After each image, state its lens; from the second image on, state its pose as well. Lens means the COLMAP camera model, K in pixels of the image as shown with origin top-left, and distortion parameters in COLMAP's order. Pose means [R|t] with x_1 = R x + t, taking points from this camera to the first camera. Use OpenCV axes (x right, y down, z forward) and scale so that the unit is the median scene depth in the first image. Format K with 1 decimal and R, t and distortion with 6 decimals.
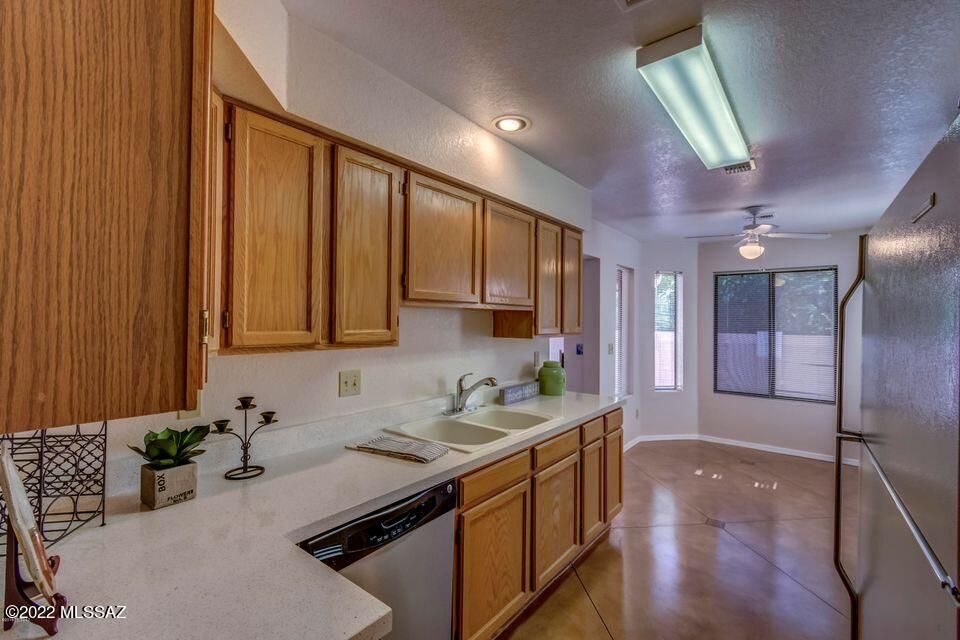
lens RADIAL K [[420.2, 0, 480.5], [0, 420.2, 321.7], [0, 0, 1]] dist [-0.009731, -0.000571]
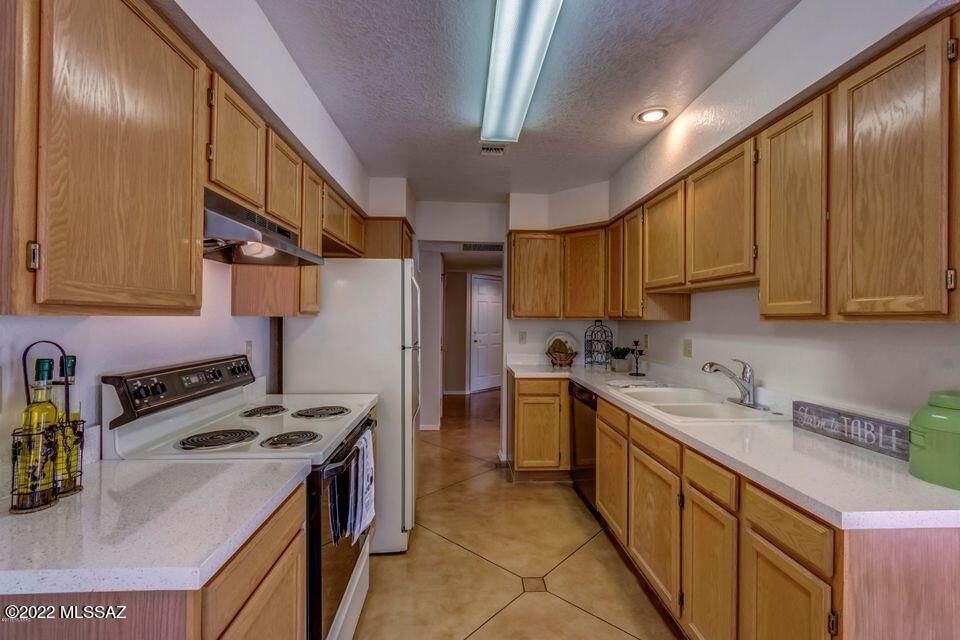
lens RADIAL K [[420.2, 0, 481.2], [0, 420.2, 316.6], [0, 0, 1]] dist [-0.009731, -0.000571]
pose [[-0.747254, -0.008081, -0.664489, 1.037359], [-0.005498, 0.999967, -0.005978, 0.047616], [0.664515, -0.000813, -0.747274, 1.424402]]
